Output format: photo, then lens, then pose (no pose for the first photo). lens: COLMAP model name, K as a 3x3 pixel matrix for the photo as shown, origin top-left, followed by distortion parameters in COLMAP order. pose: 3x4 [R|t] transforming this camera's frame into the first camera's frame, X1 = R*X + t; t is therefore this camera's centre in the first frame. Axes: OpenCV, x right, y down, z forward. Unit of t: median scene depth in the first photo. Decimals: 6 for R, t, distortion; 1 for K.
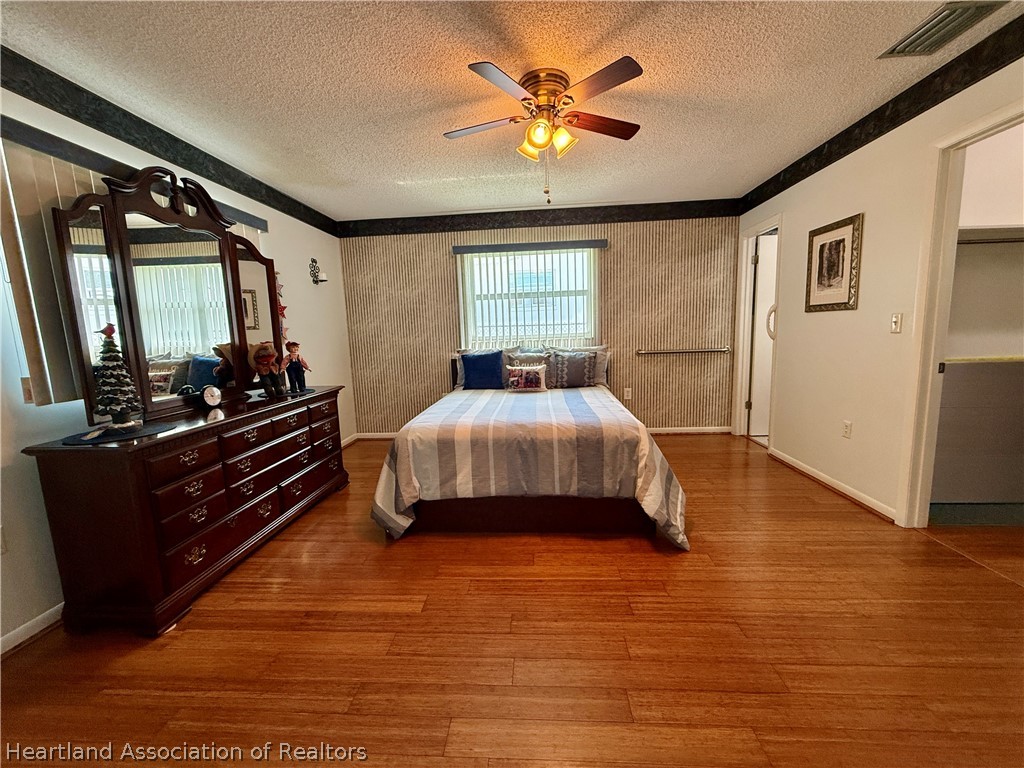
lens RADIAL K [[408.8, 0, 510.4], [0, 408.8, 385.3], [0, 0, 1]] dist [0.001774, -0.000435]
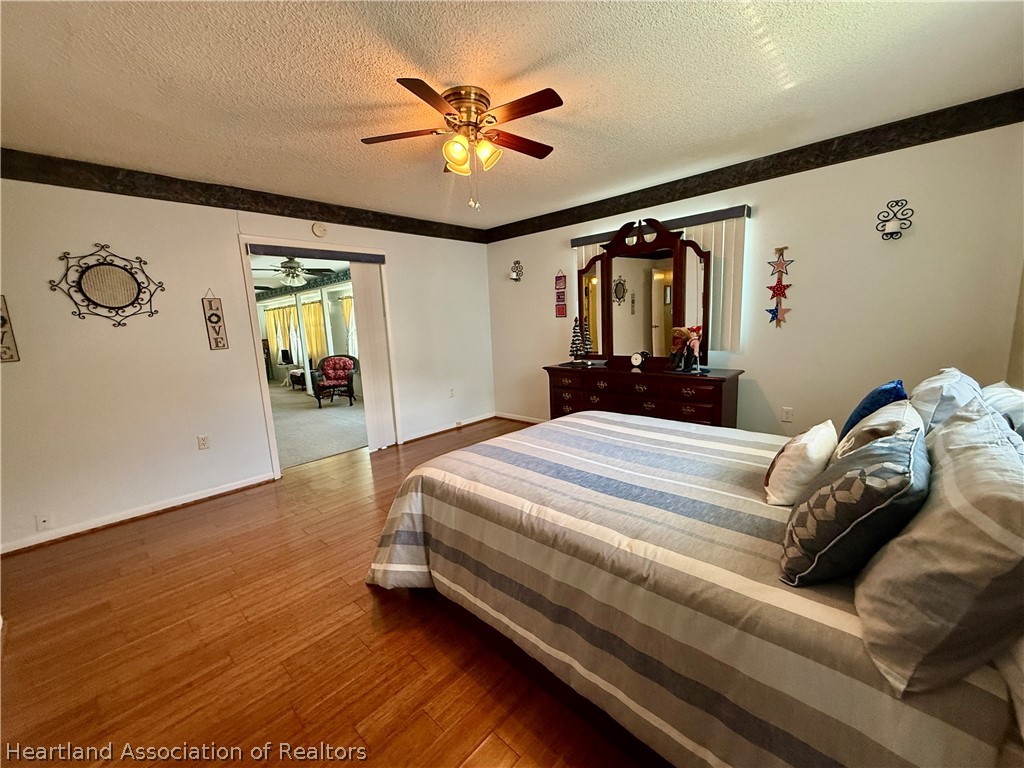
lens RADIAL K [[408.8, 0, 510.4], [0, 408.8, 385.3], [0, 0, 1]] dist [0.001774, -0.000435]
pose [[-0.625678, 0.189654, -0.756676, 0.825938], [-0.040871, 0.960694, 0.274584, -0.301569], [0.779010, 0.202727, -0.593333, 1.645312]]
